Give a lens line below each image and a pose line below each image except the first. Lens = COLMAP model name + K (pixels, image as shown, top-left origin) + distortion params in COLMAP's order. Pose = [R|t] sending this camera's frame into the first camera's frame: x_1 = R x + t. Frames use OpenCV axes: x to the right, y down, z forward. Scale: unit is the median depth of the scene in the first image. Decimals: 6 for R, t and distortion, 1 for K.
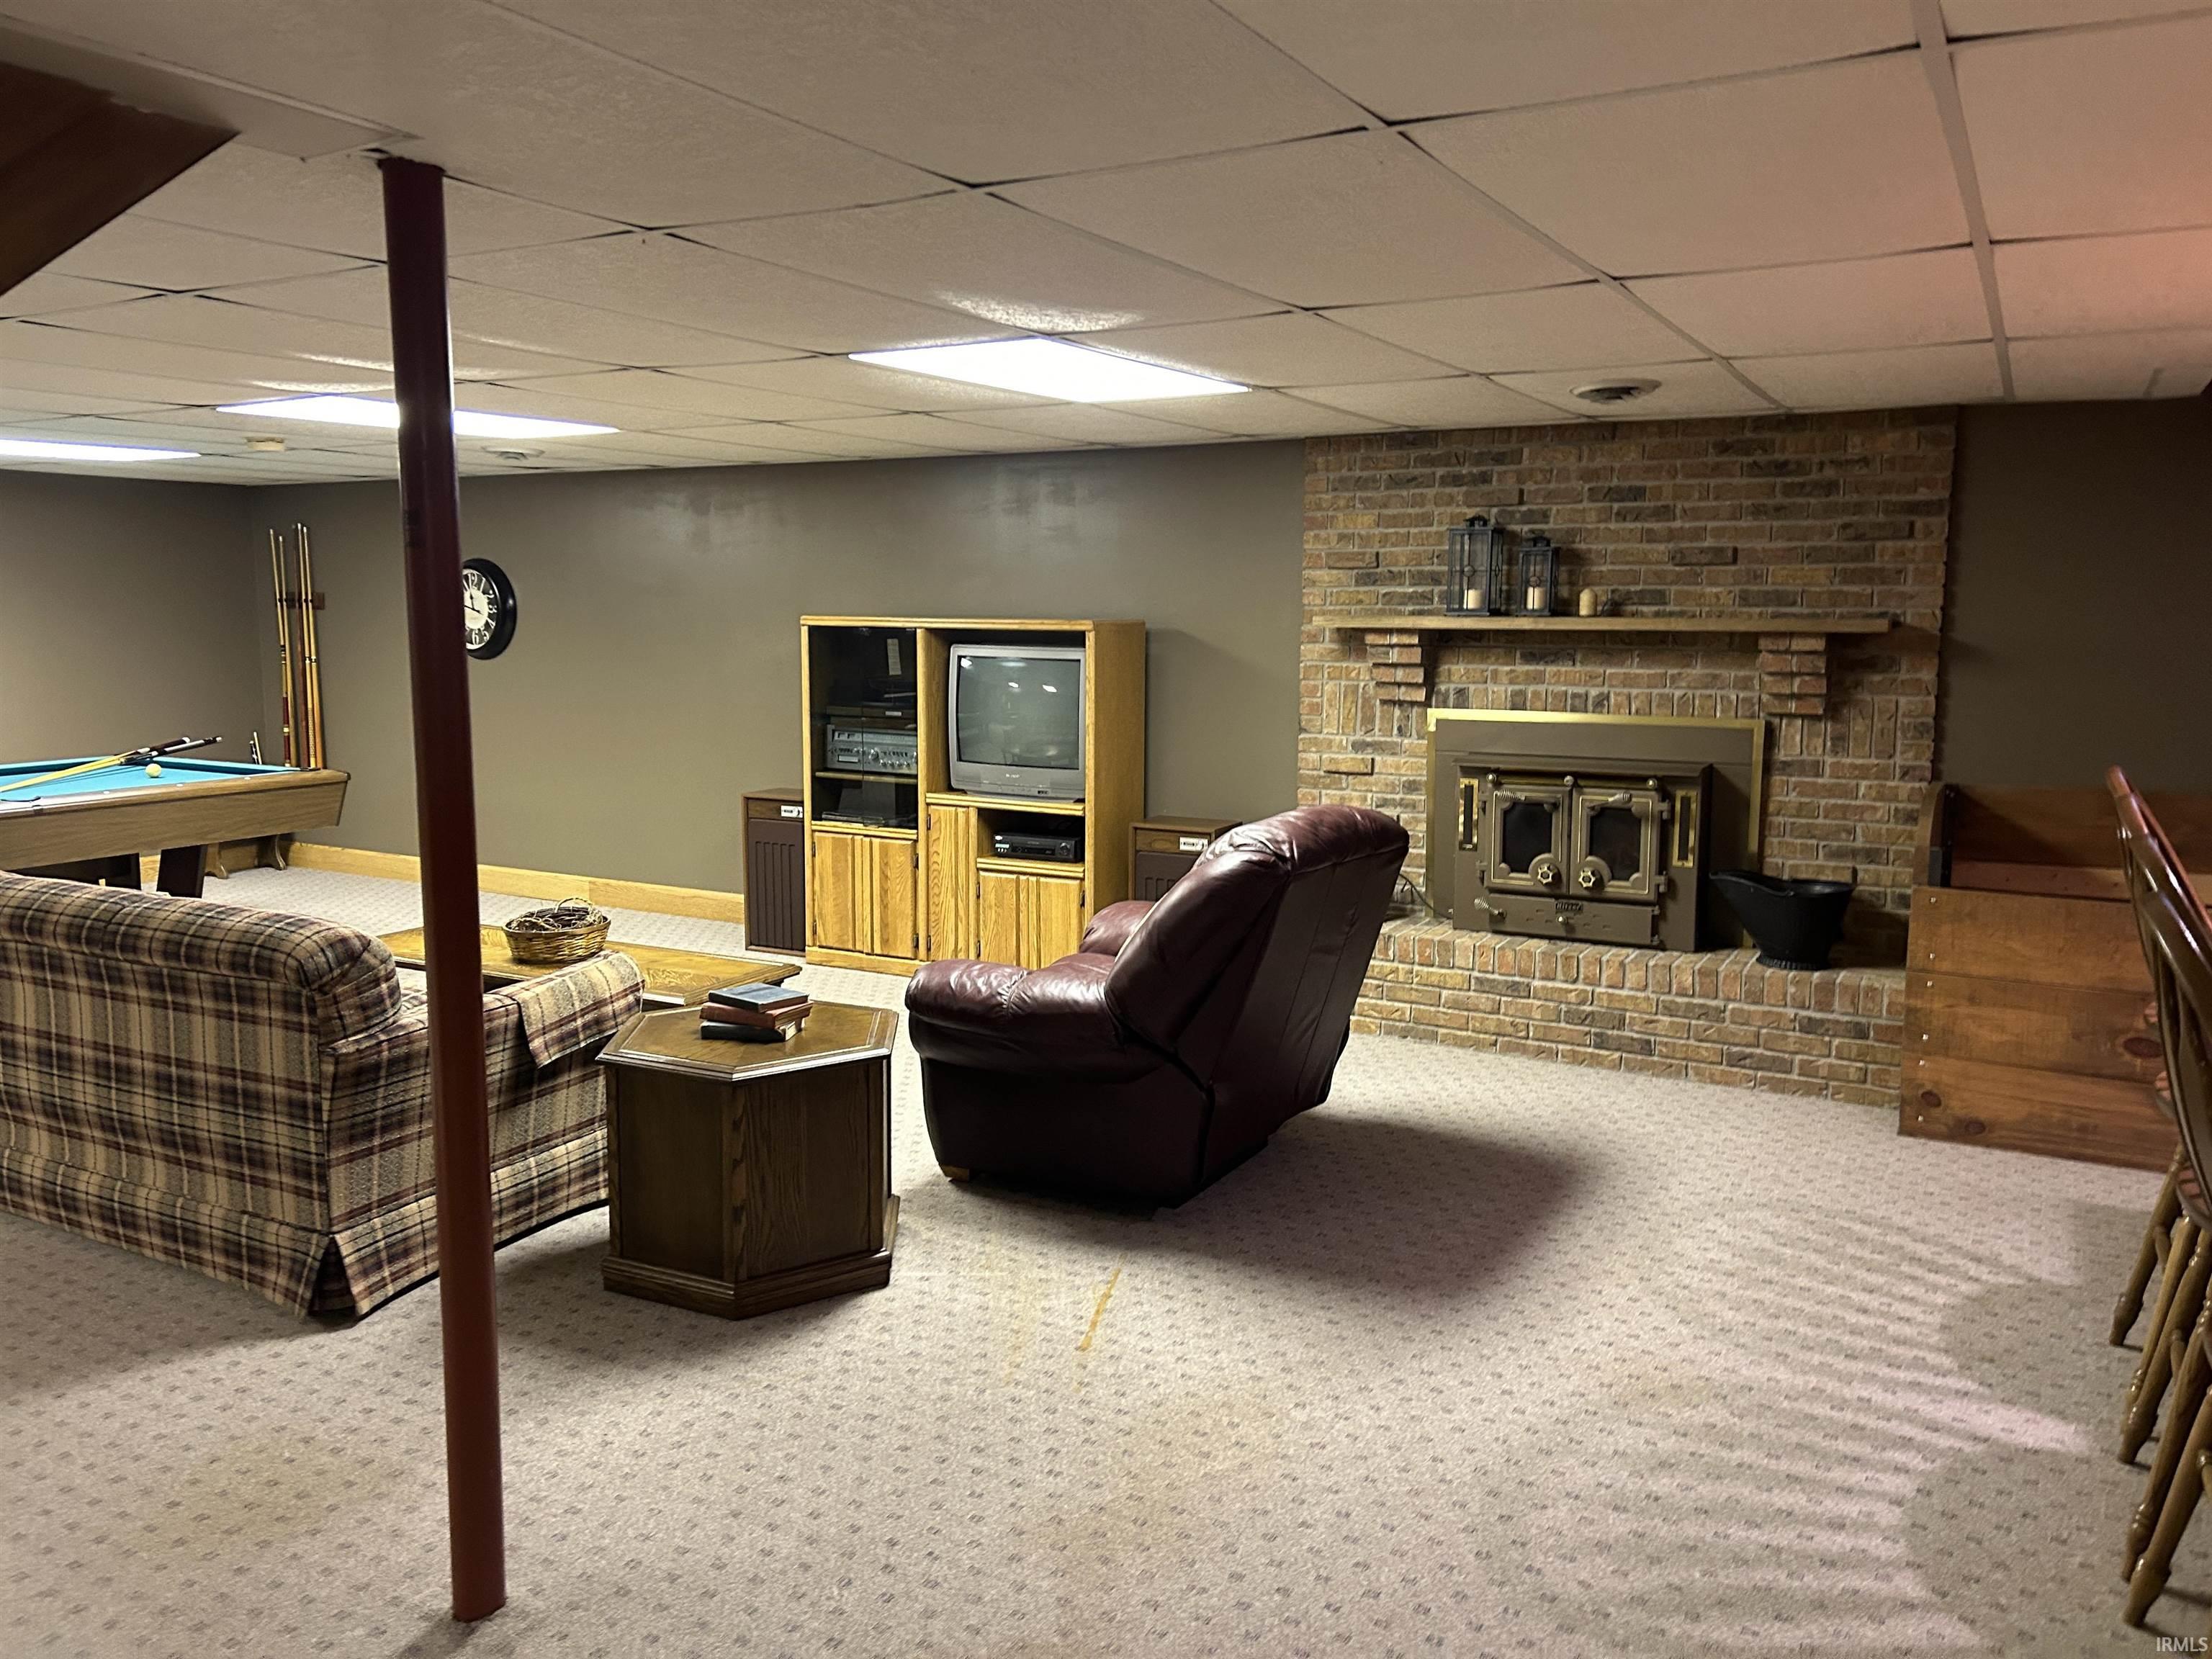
lens RADIAL K [[1690.8, 0, 1102.4], [0, 1690.8, 820.0], [0, 0, 1]] dist [0.029571, -0.020631]
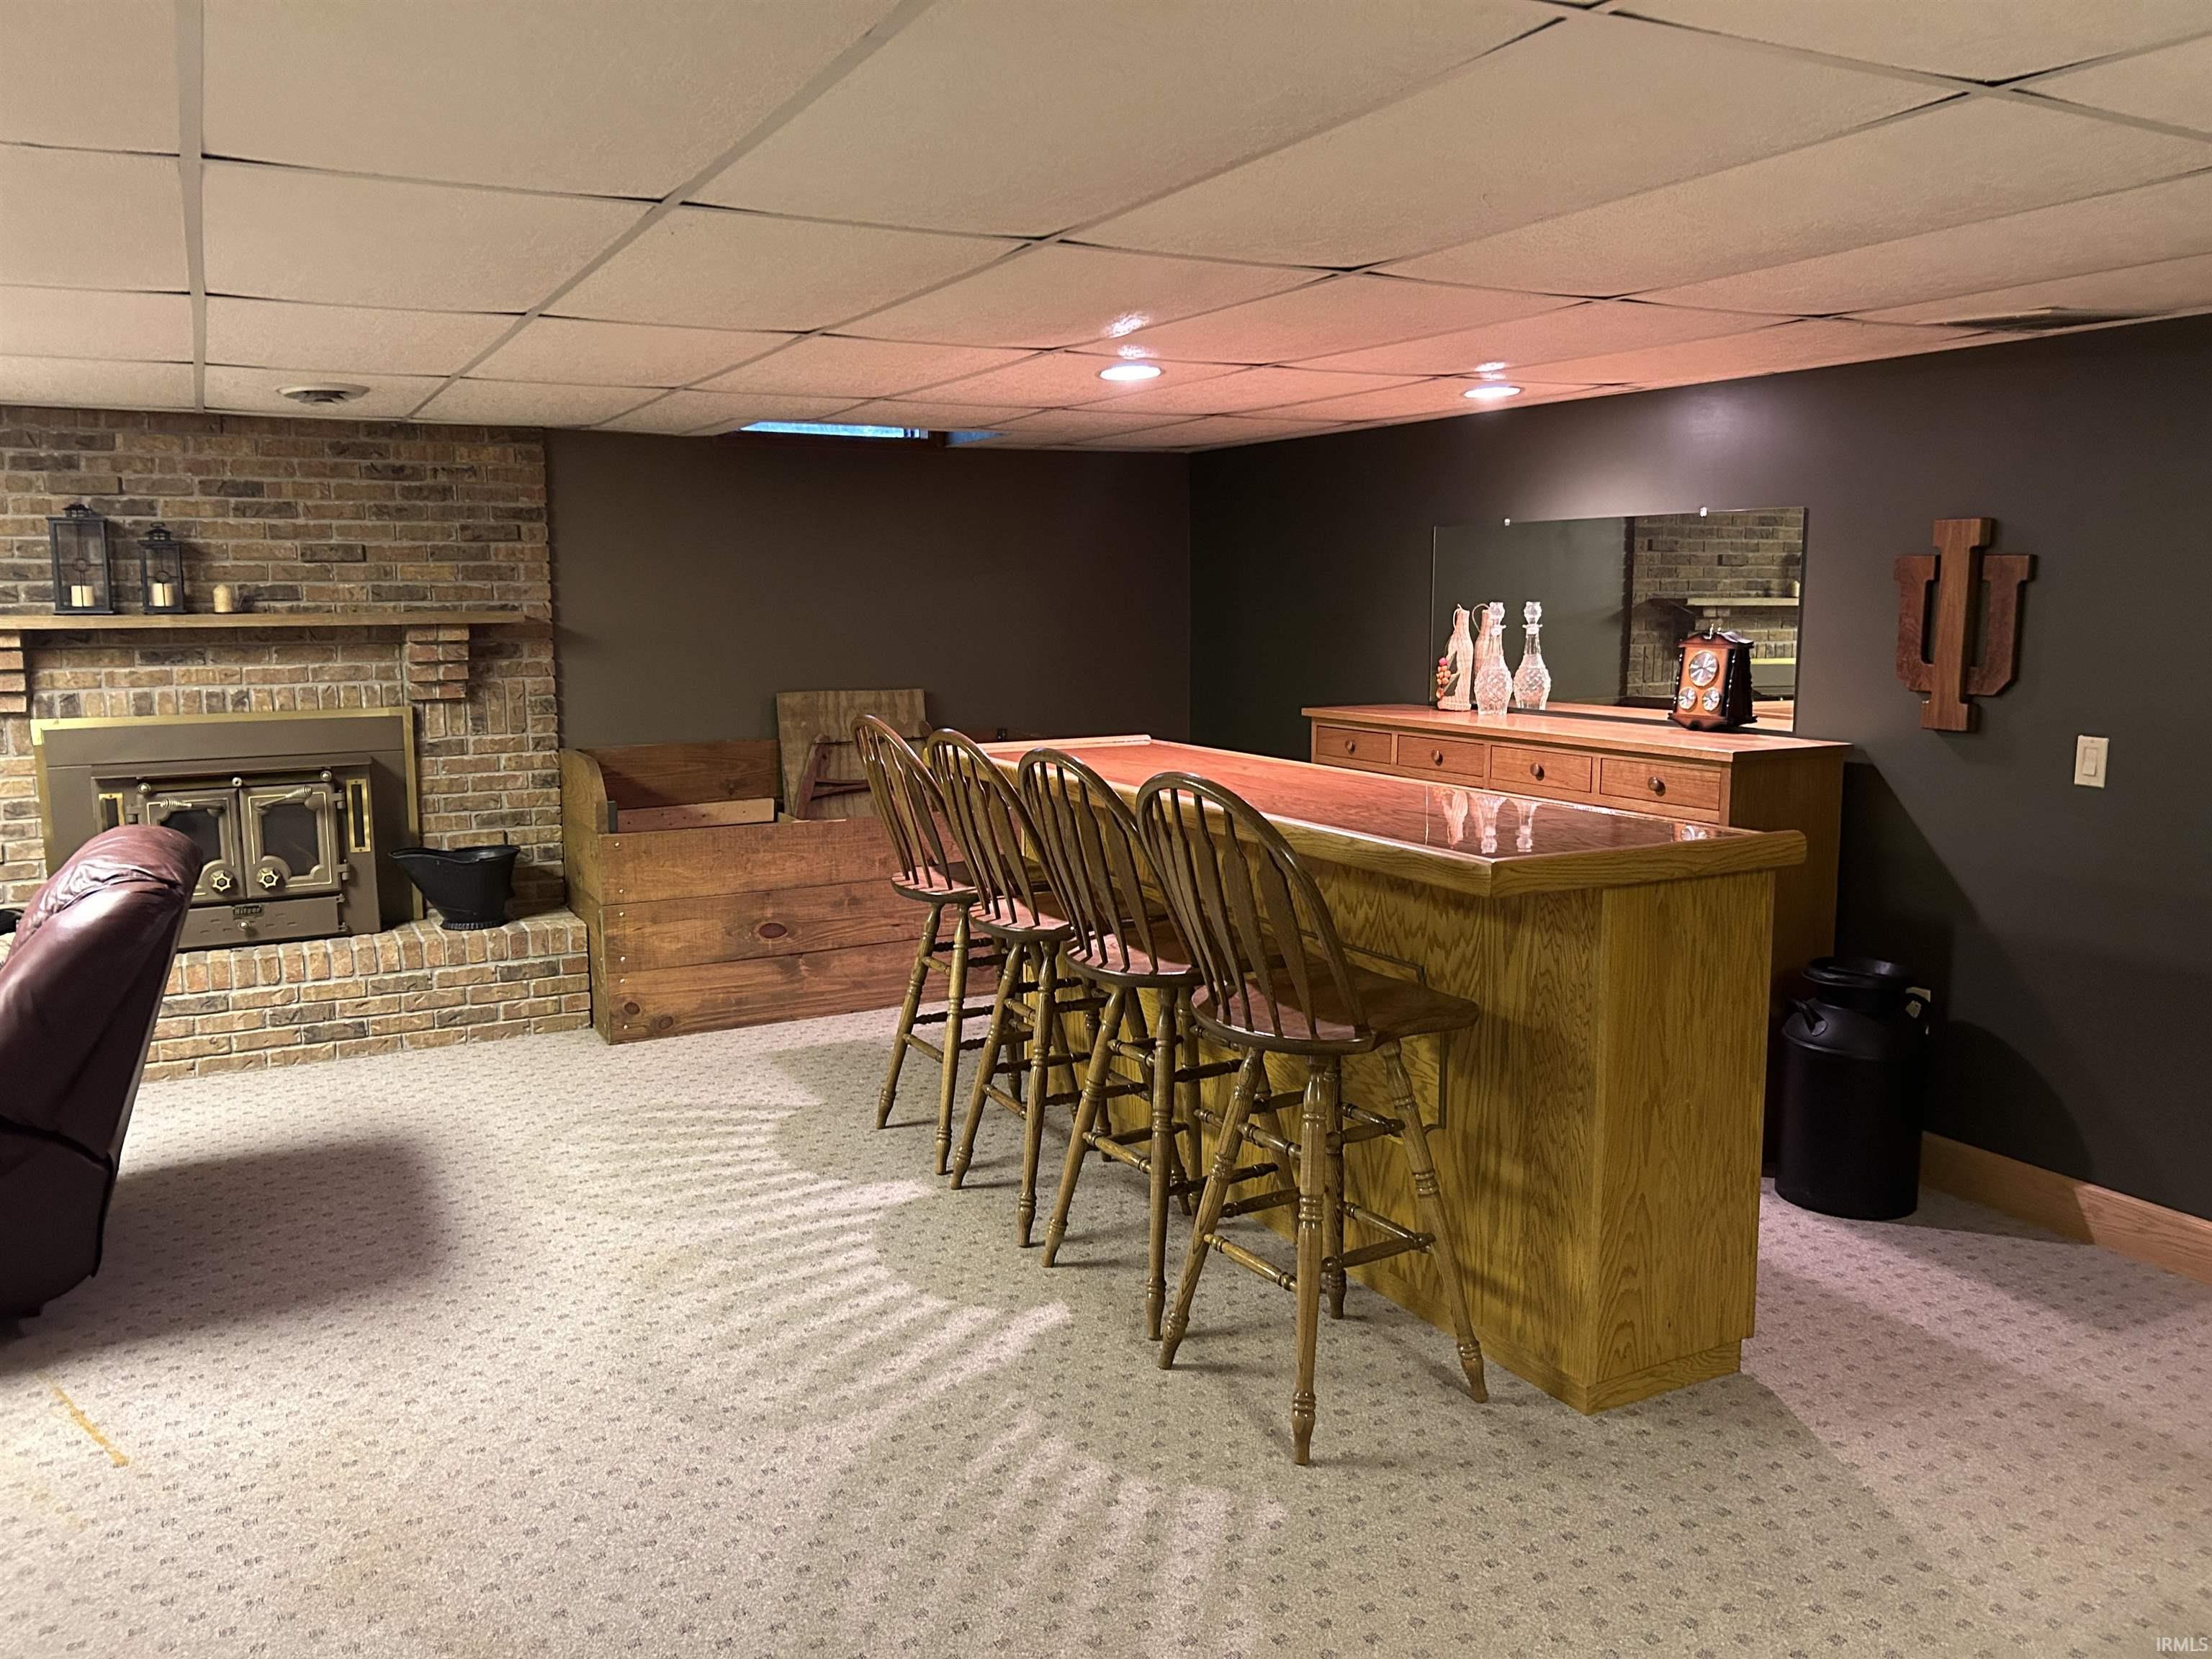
lens RADIAL K [[1690.8, 0, 1102.4], [0, 1690.8, 820.0], [0, 0, 1]] dist [0.029571, -0.020631]
pose [[0.532148, -0.122752, 0.837705, -0.291422], [0.117806, 0.990544, 0.070313, -0.012037], [-0.838415, 0.061270, 0.541577, 0.055905]]
